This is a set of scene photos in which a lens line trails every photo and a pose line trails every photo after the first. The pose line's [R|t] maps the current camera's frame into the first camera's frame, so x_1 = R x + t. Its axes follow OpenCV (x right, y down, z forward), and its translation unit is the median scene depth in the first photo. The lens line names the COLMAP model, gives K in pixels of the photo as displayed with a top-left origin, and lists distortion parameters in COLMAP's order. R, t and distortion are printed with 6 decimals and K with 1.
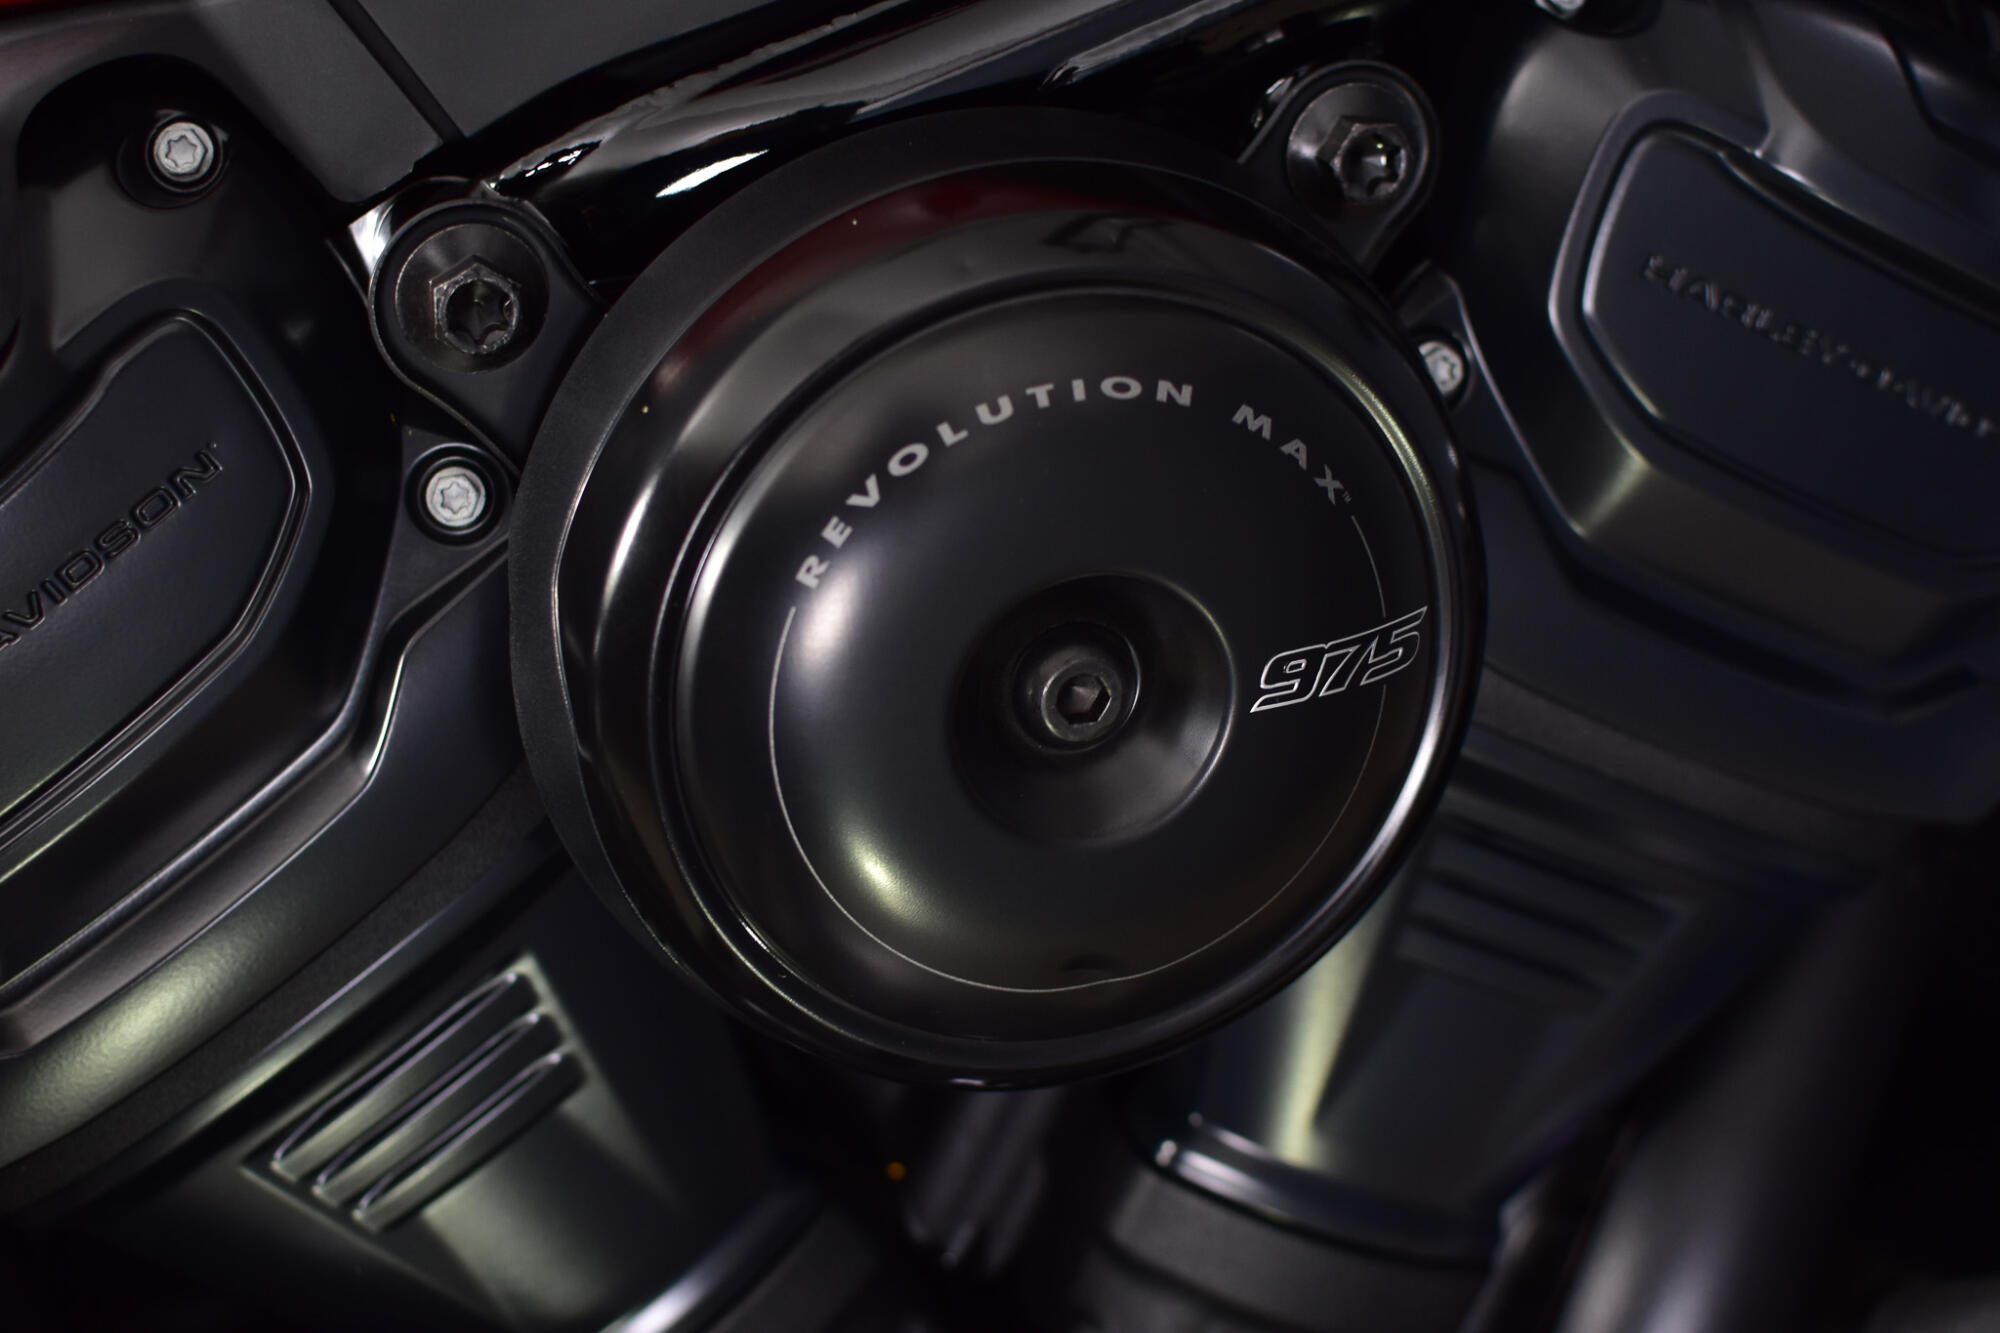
lens RADIAL K [[3065.8, 0, 1000.0], [0, 3065.8, 666.5], [0, 0, 1]] dist [-0.175938, 0.063878]
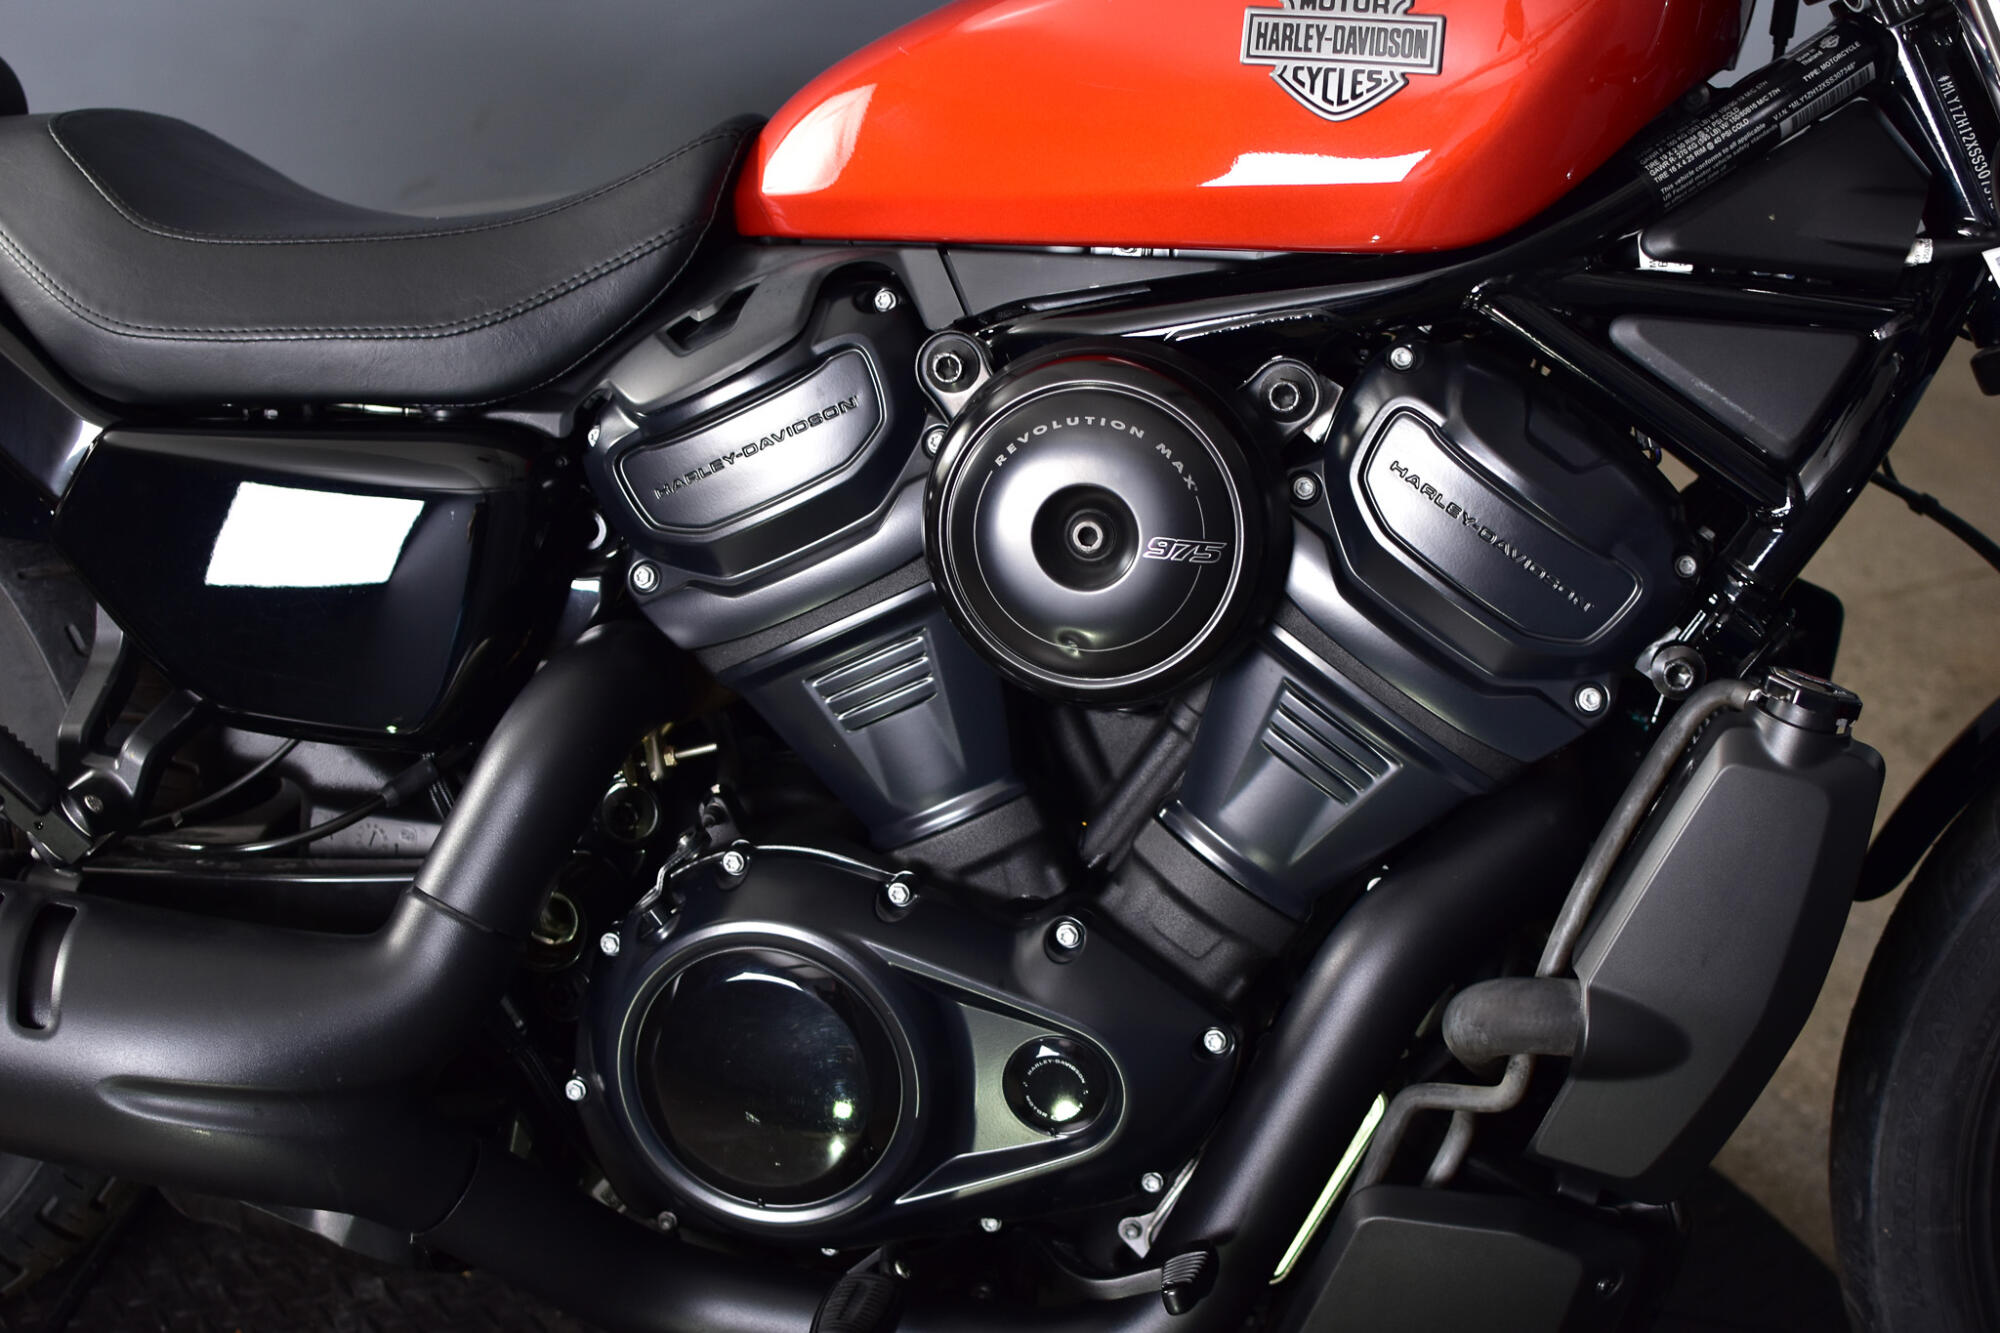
lens RADIAL K [[3065.8, 0, 1000.0], [0, 3065.8, 666.5], [0, 0, 1]] dist [-0.175938, 0.063878]
pose [[0.872952, 0.234361, -0.427821, 1.165784], [-0.315671, 0.940037, -0.129162, 0.502028], [0.371897, 0.247803, 0.894587, -1.477474]]
